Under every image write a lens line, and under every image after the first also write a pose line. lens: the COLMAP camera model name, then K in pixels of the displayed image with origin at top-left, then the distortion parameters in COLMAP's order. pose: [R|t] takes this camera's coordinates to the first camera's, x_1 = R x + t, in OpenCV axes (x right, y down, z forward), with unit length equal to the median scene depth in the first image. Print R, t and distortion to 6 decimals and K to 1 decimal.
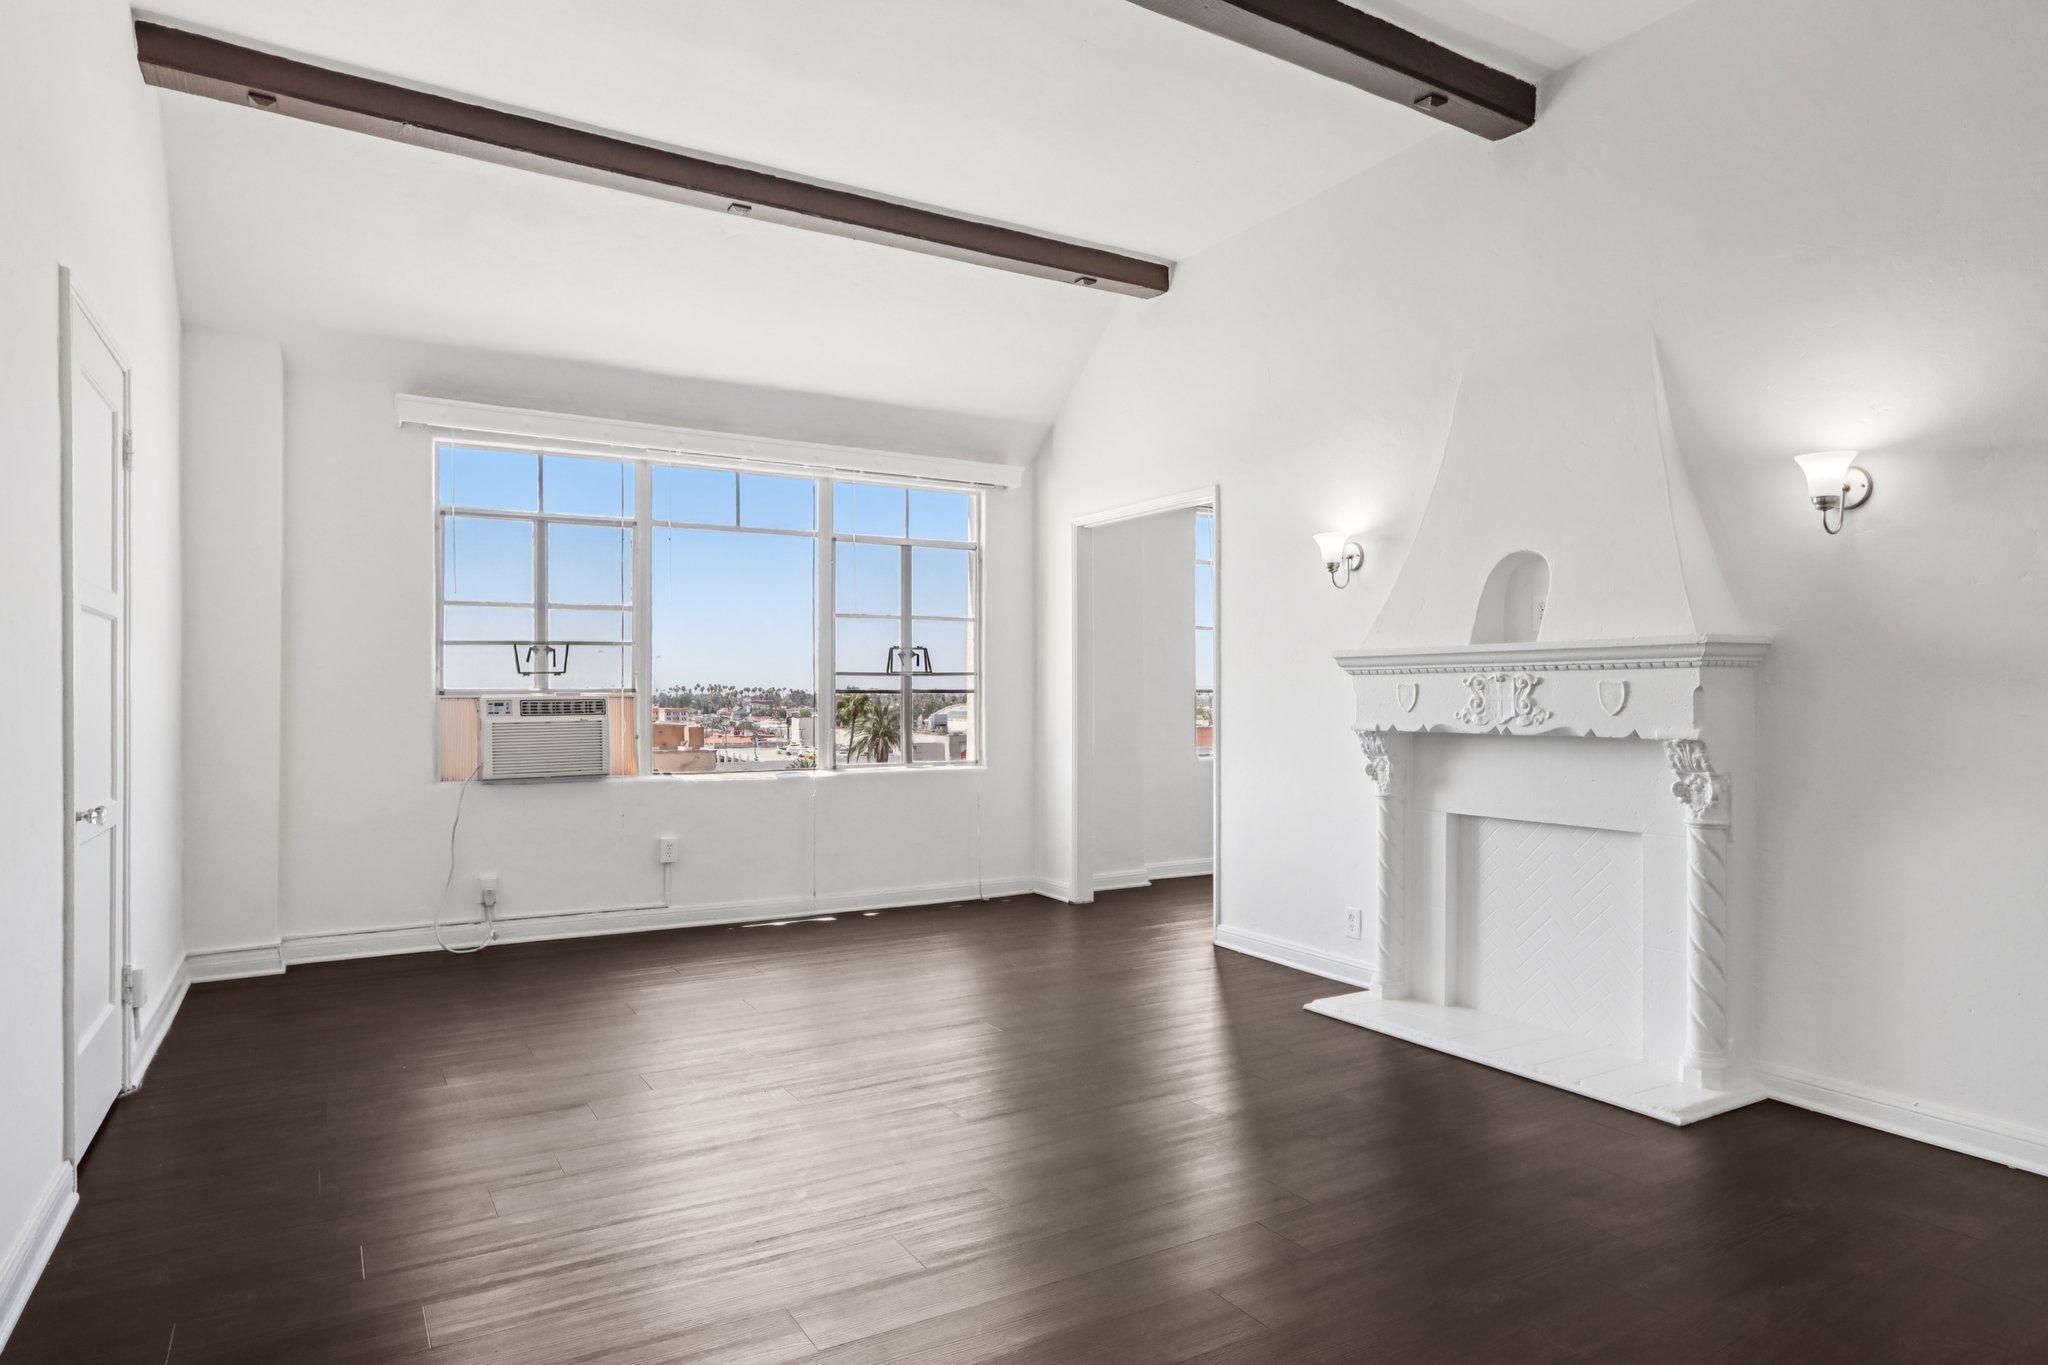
lens RADIAL K [[1188.2, 0, 1025.7], [0, 1188.2, 699.8], [0, 0, 1]] dist [-0.010253, 0.001167]
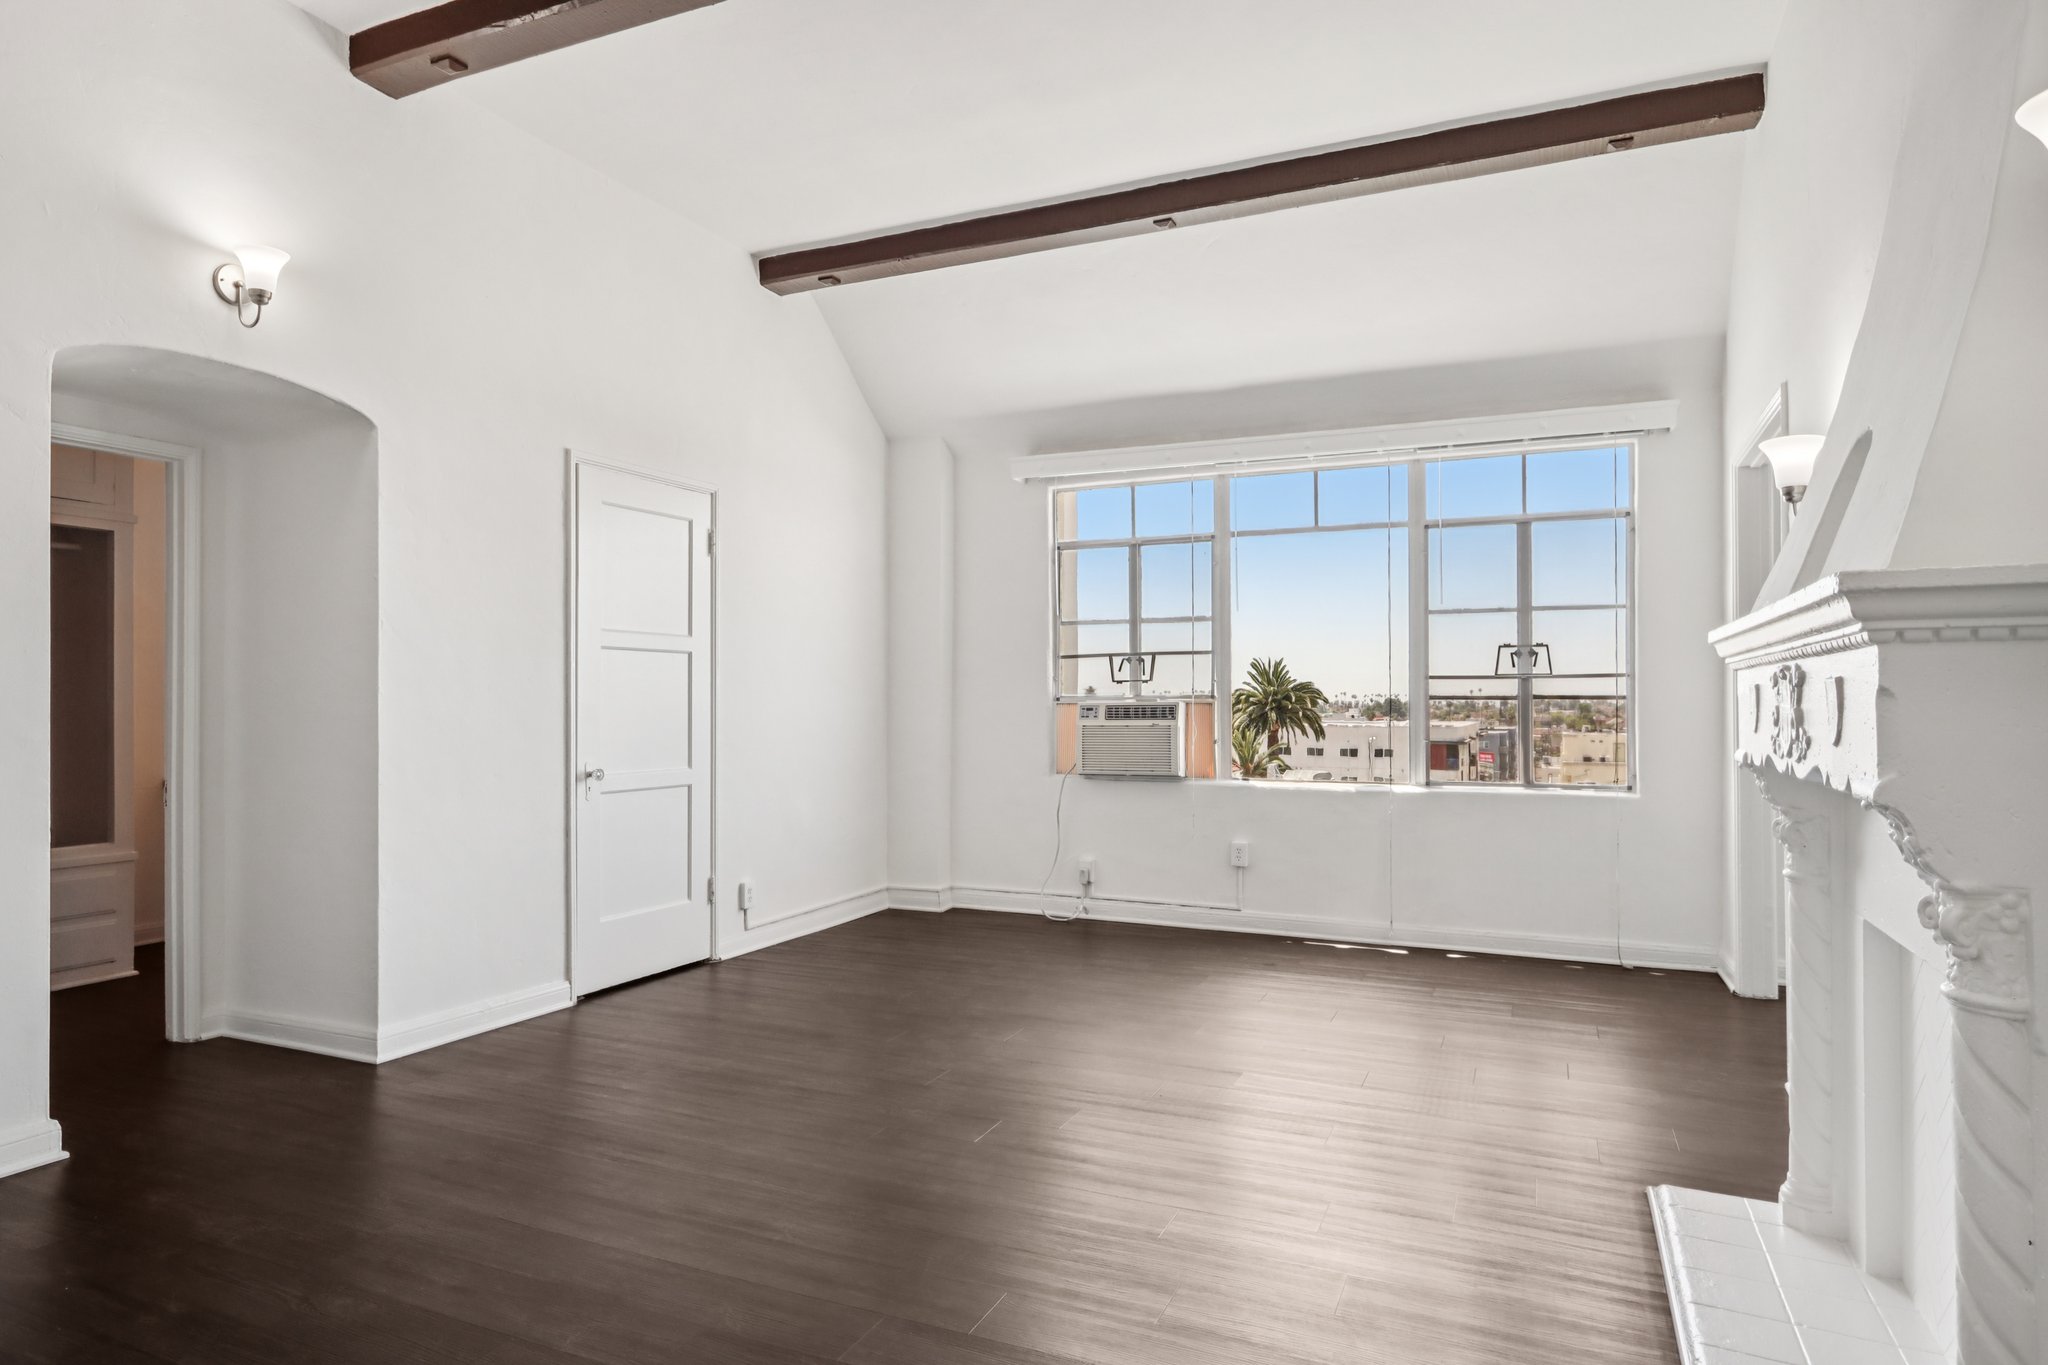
lens RADIAL K [[1191.3, 0, 1024.0], [0, 1191.3, 682.5], [0, 0, 1]] dist [-0.005003, 0.000355]
pose [[0.570584, -0.011001, -0.821166, 0.441845], [-0.004595, 0.999852, -0.016588, -0.002359], [0.821227, 0.013238, 0.570449, 0.272028]]
